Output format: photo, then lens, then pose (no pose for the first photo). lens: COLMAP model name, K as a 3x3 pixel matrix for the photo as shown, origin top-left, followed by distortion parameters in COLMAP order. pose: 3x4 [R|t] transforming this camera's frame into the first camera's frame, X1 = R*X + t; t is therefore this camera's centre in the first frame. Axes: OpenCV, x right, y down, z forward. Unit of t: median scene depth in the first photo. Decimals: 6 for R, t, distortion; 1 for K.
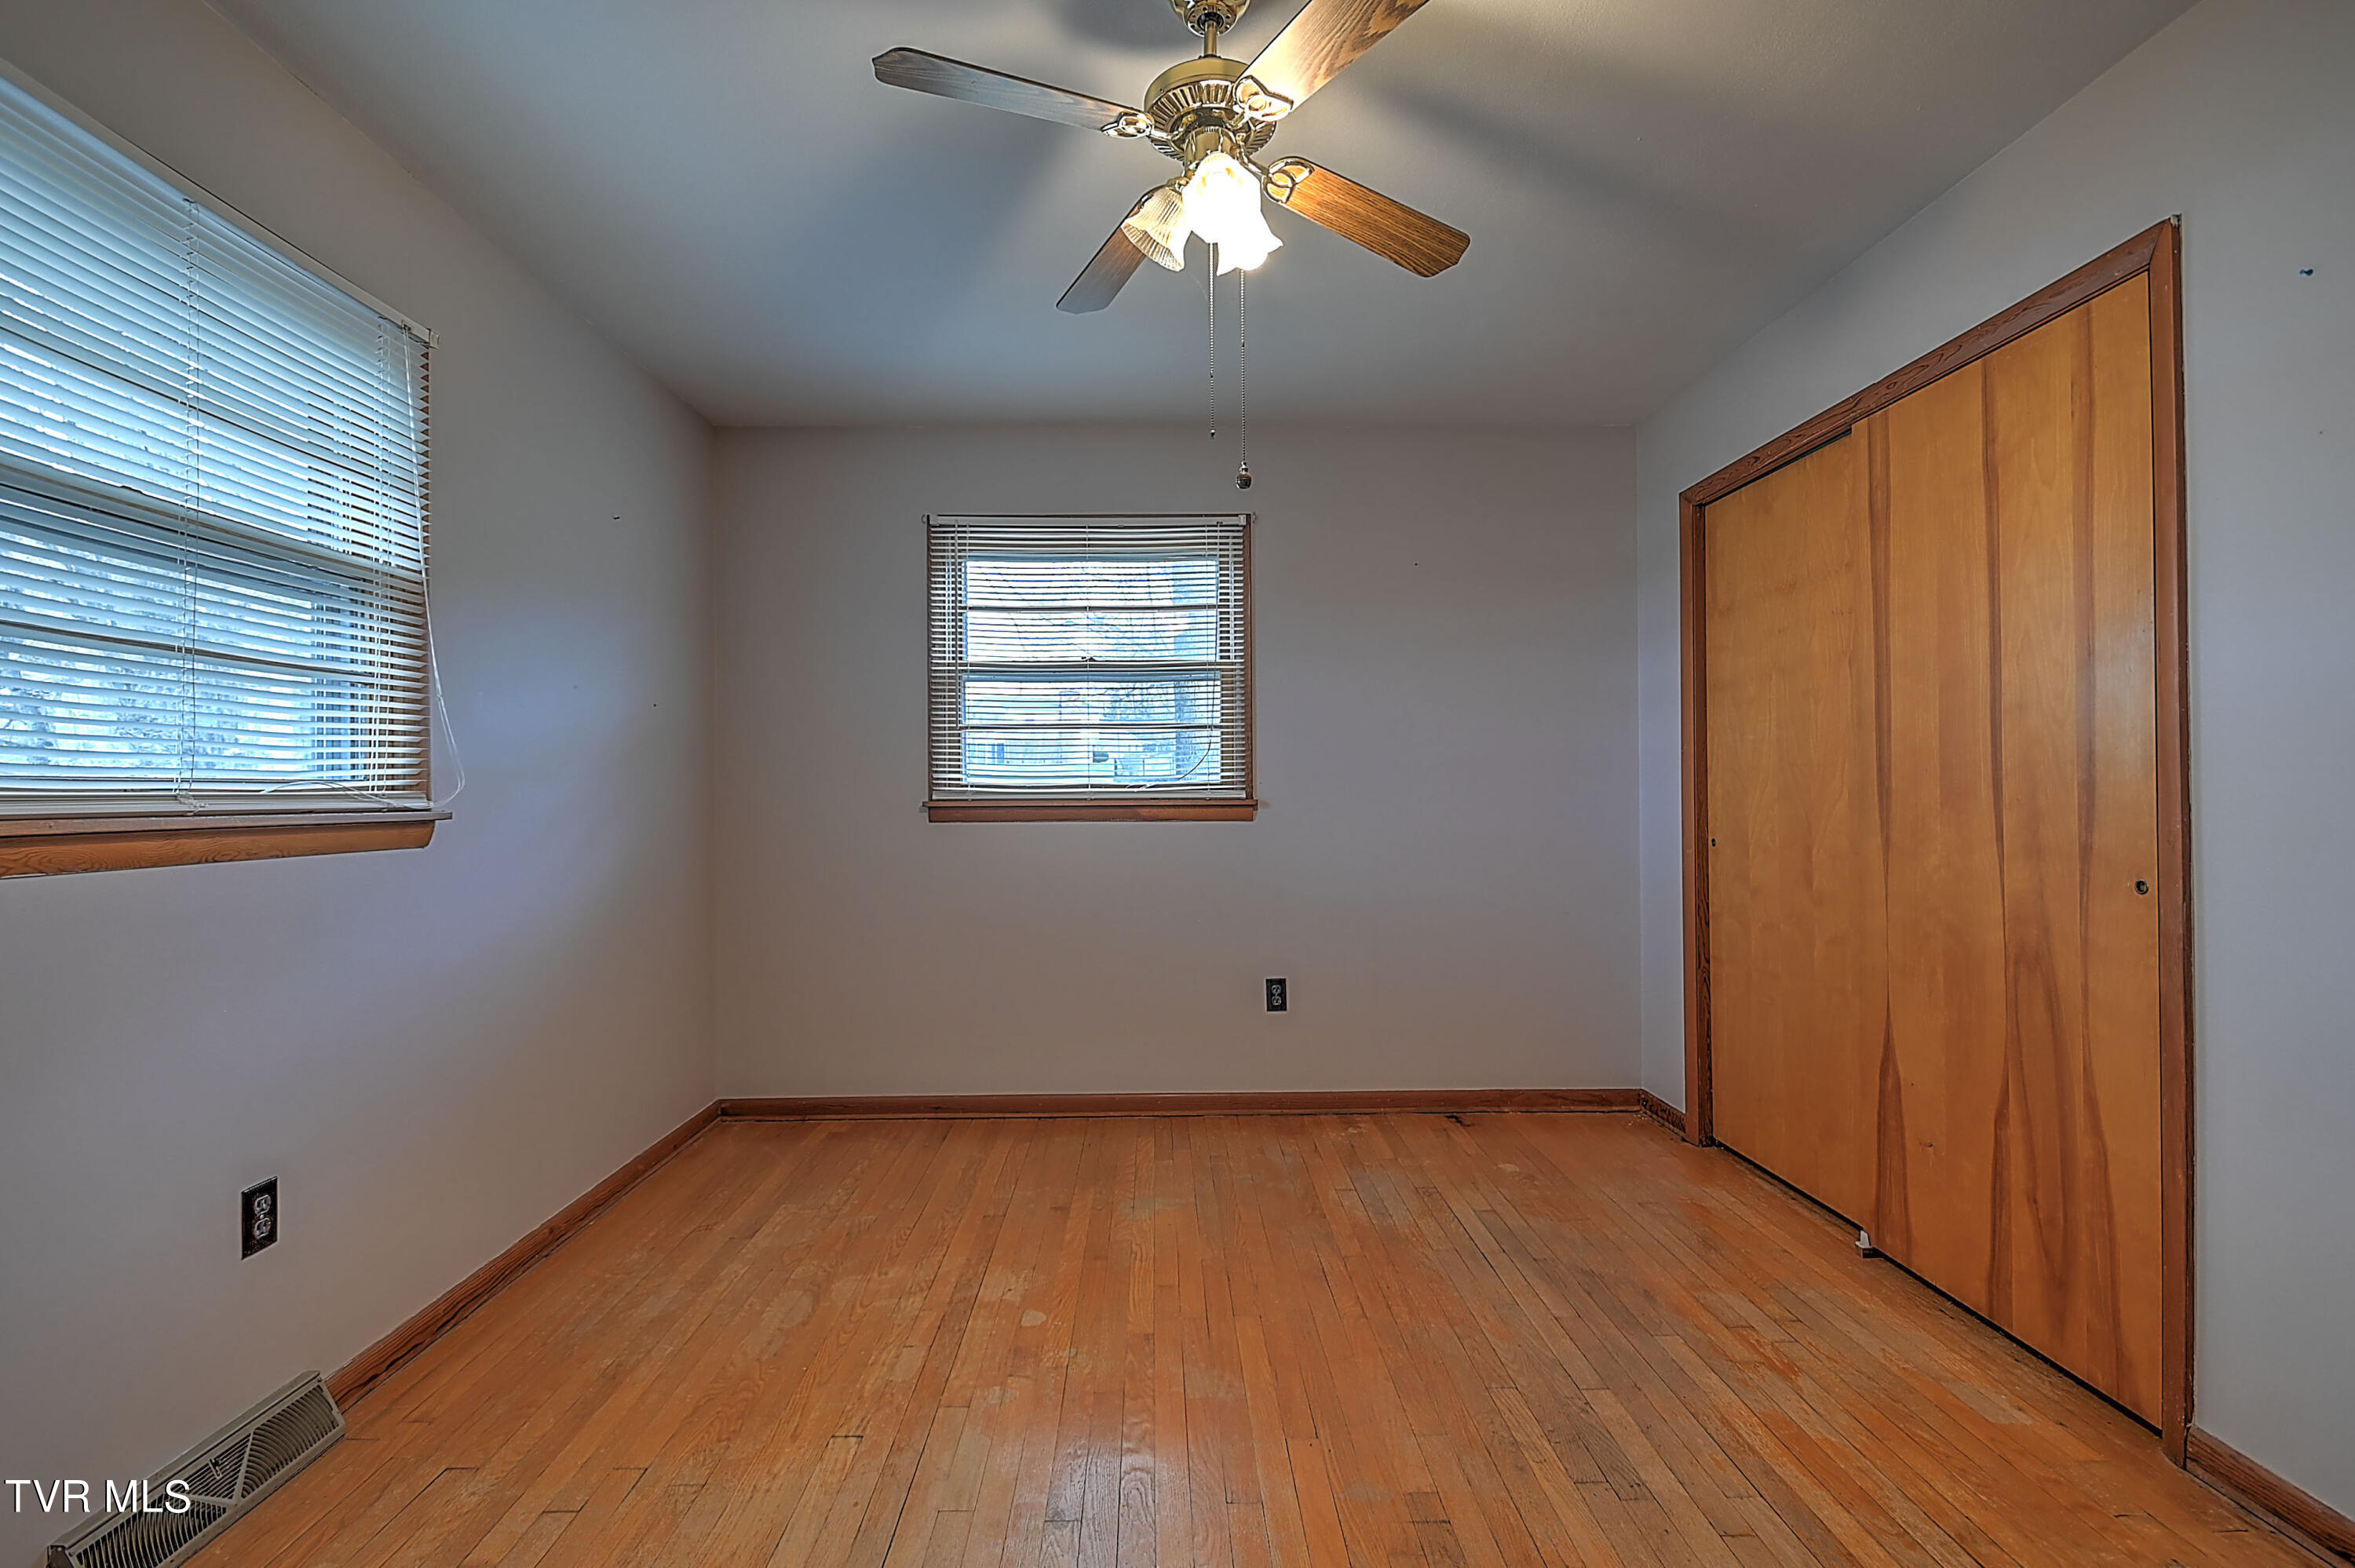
lens RADIAL K [[1034.8, 0, 1173.6], [0, 1034.8, 785.8], [0, 0, 1]] dist [0.004511, 0.000378]
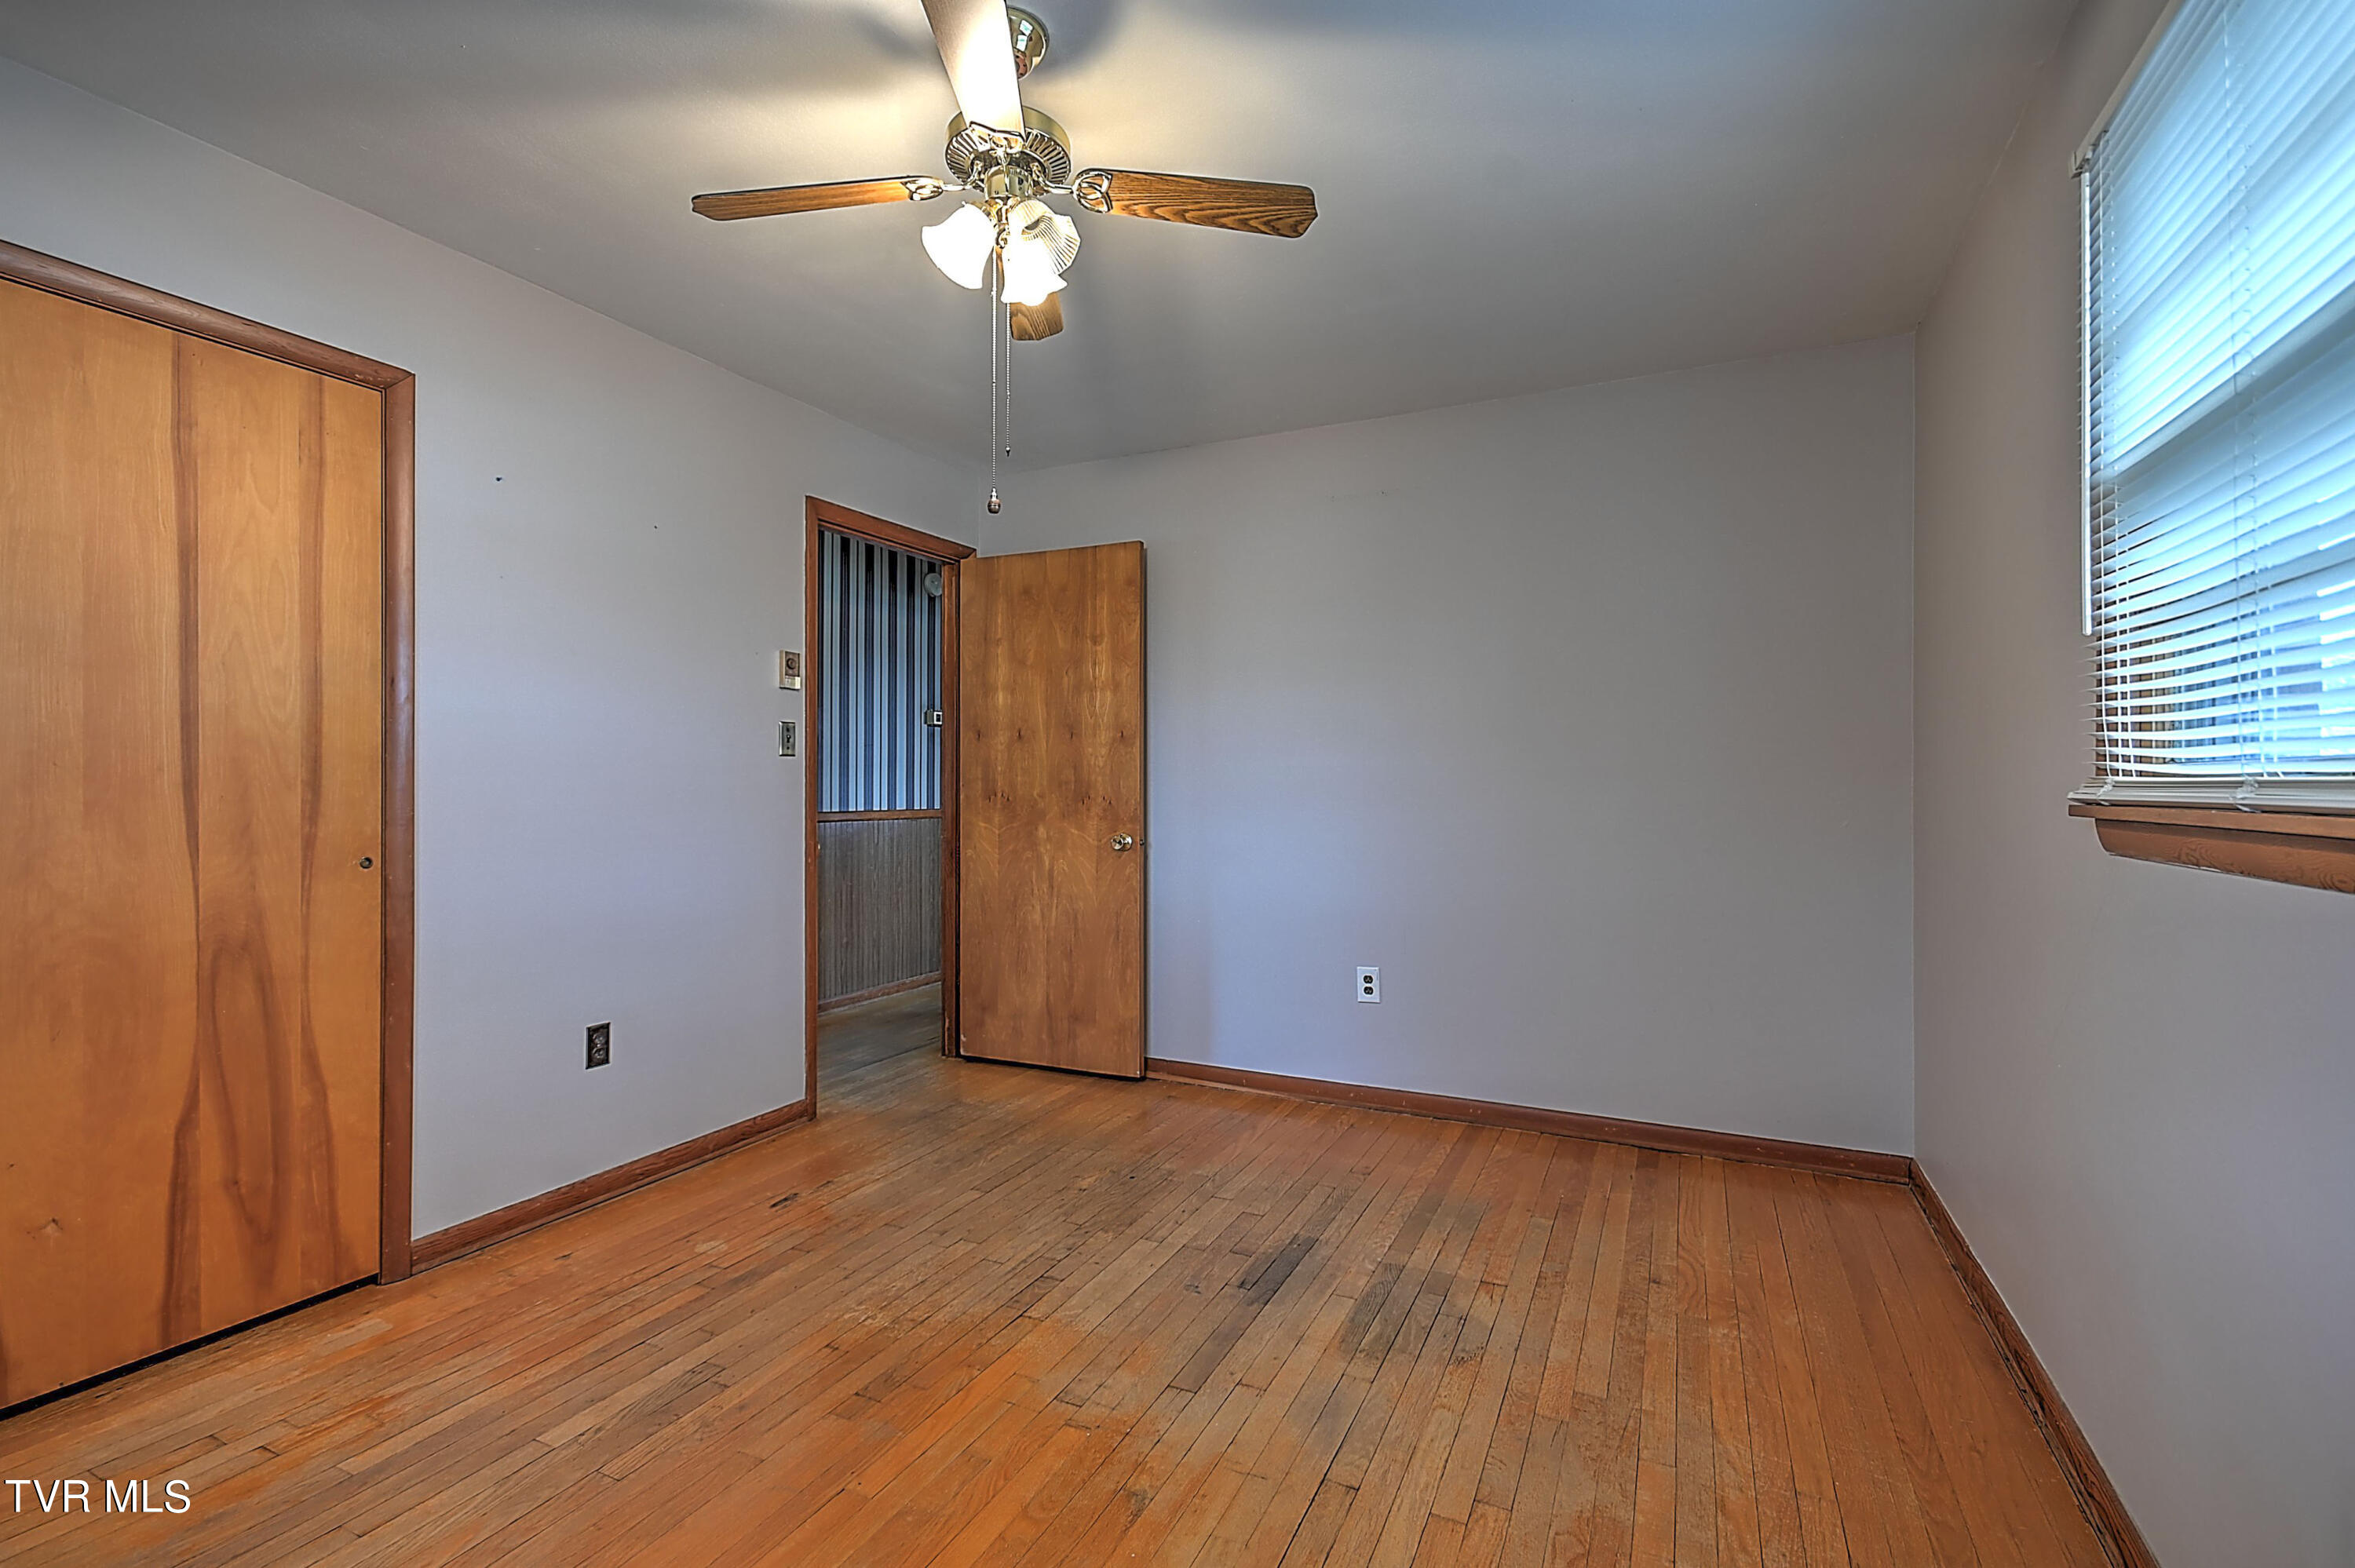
lens RADIAL K [[1055.3, 0, 1166.5], [0, 1055.3, 783.6], [0, 0, 1]] dist [0.011423, 0.000182]
pose [[-0.887147, 0.005591, 0.461454, -0.527989], [0.001428, 0.999955, -0.009369, 0.013243], [-0.461485, -0.007653, -0.887115, 1.631293]]
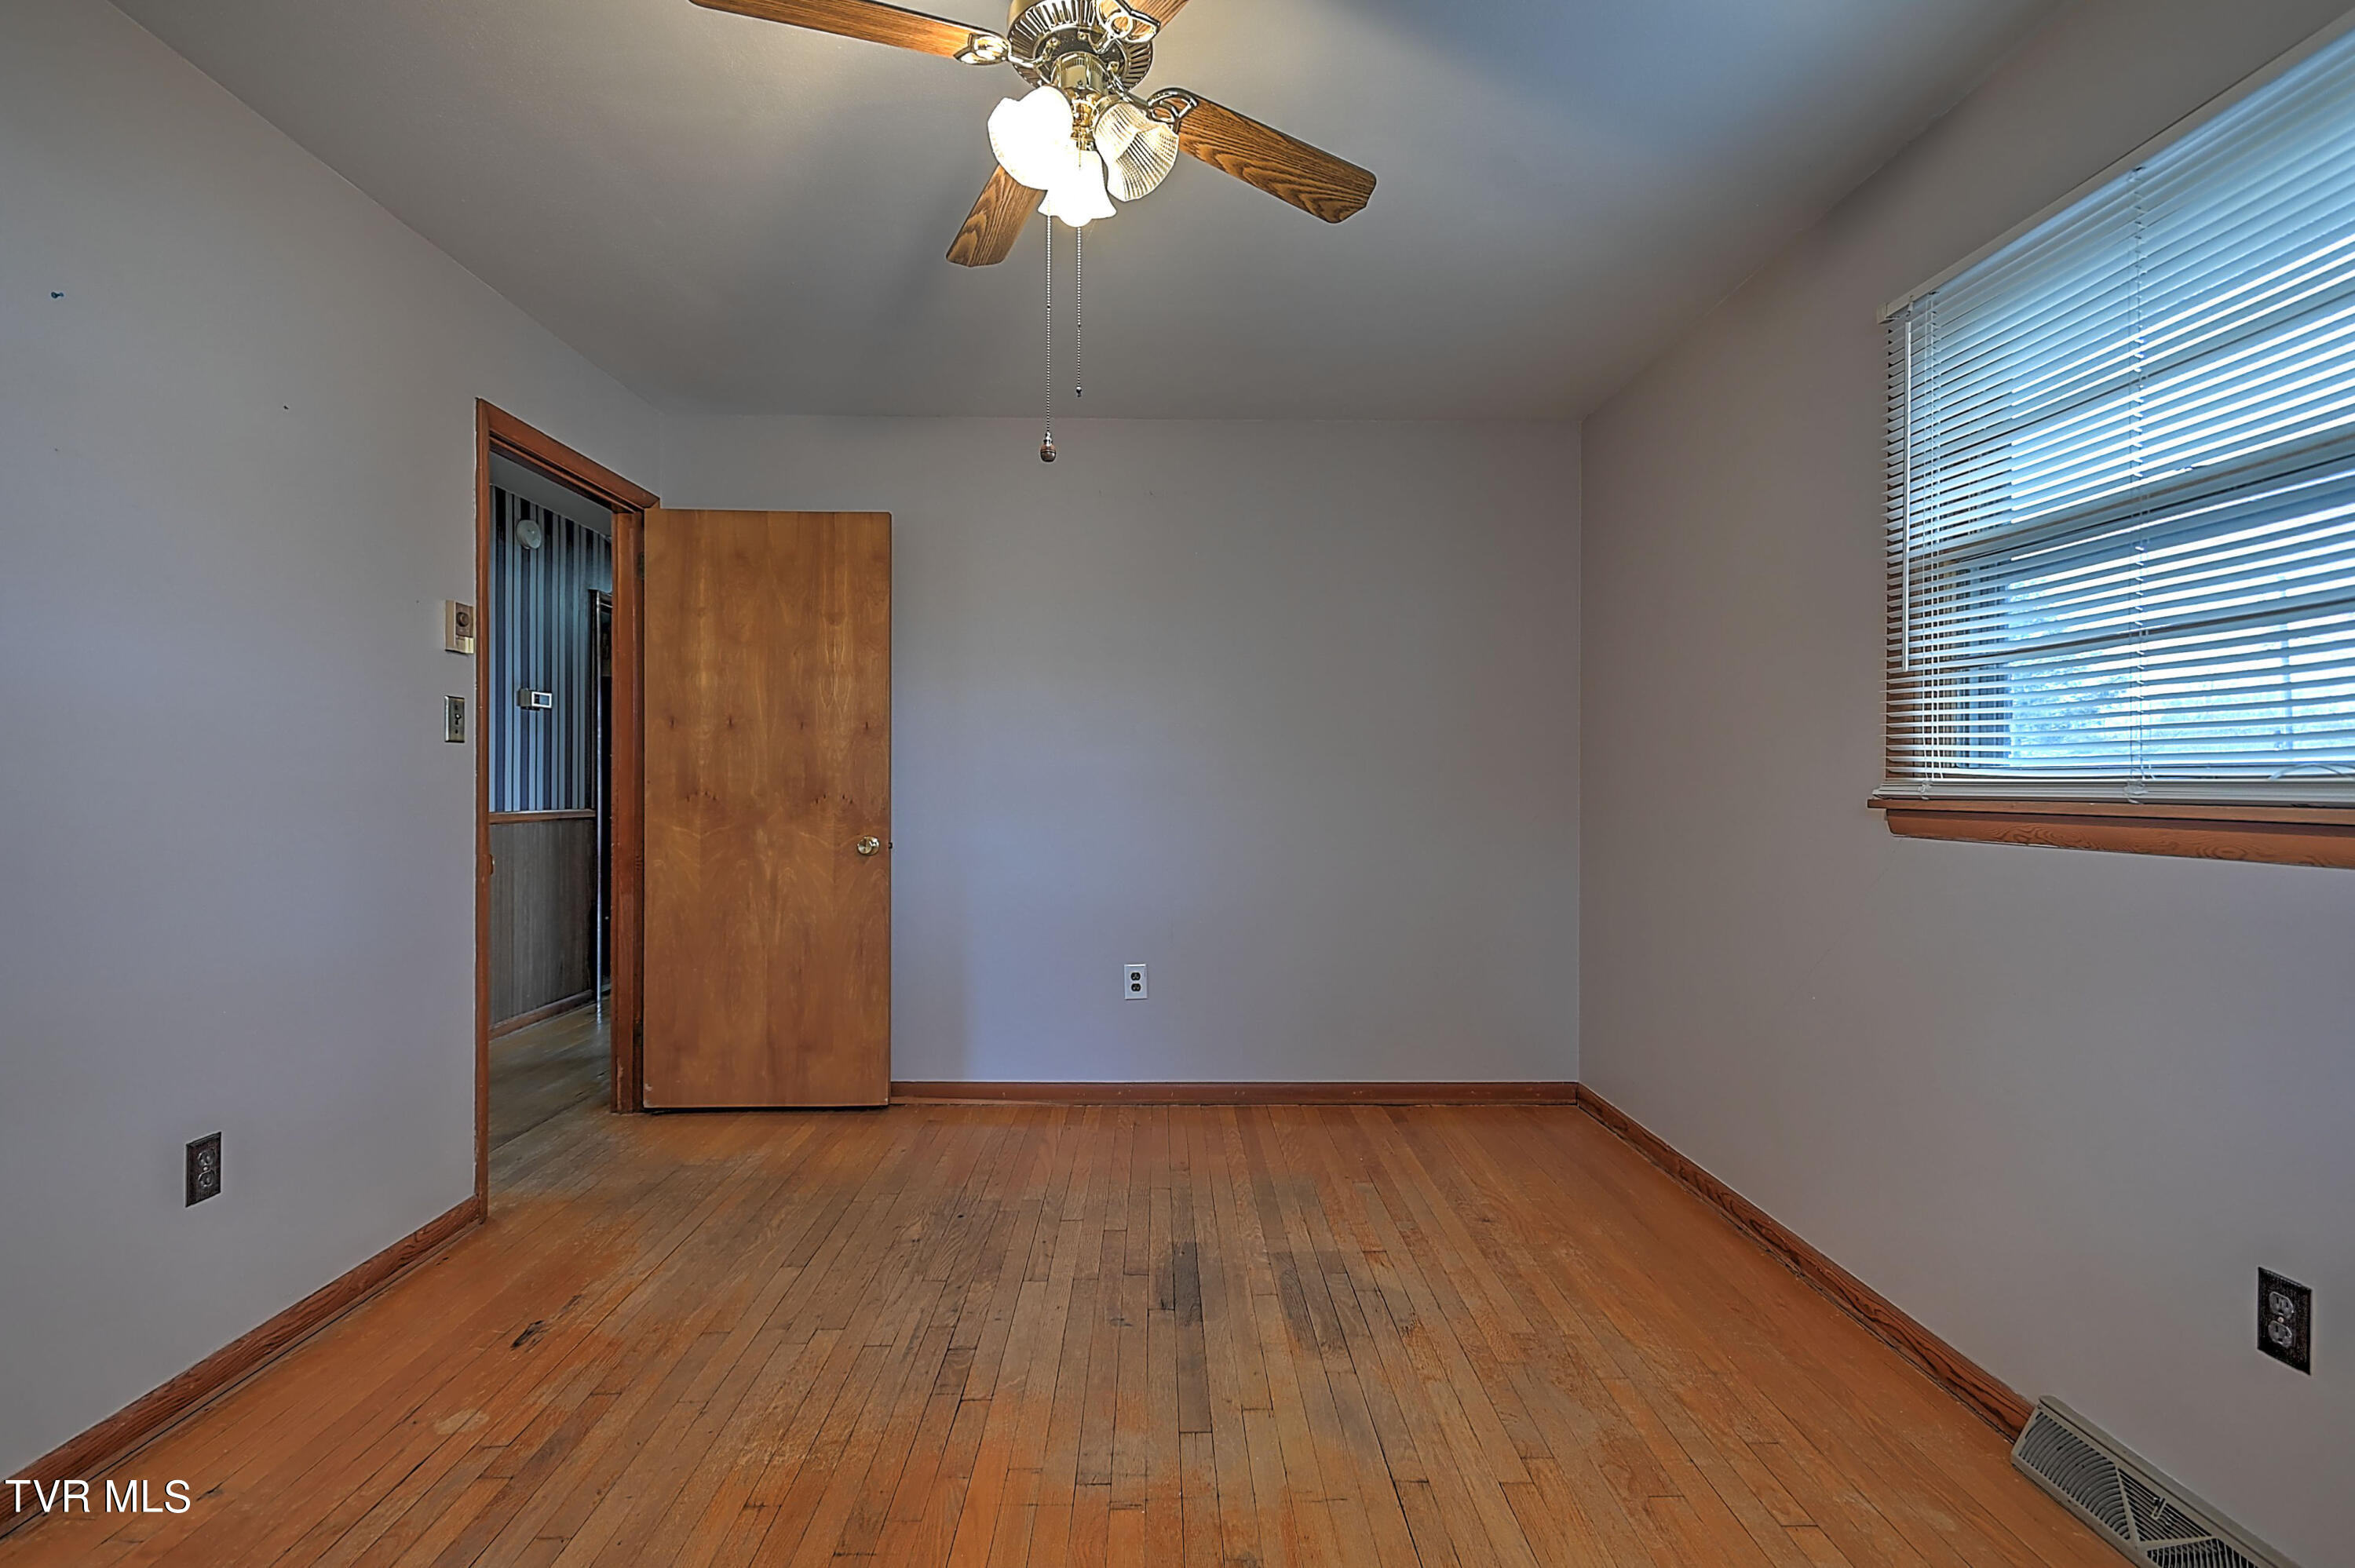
lens RADIAL K [[1030.4, 0, 1167.0], [0, 1030.4, 784.4], [0, 0, 1]] dist [0.018913, -0.010374]
pose [[-0.999938, 0.002200, 0.010870, -0.041069], [0.002131, 0.999977, -0.006400, 0.012855], [-0.010884, -0.006376, -0.999920, 1.646942]]
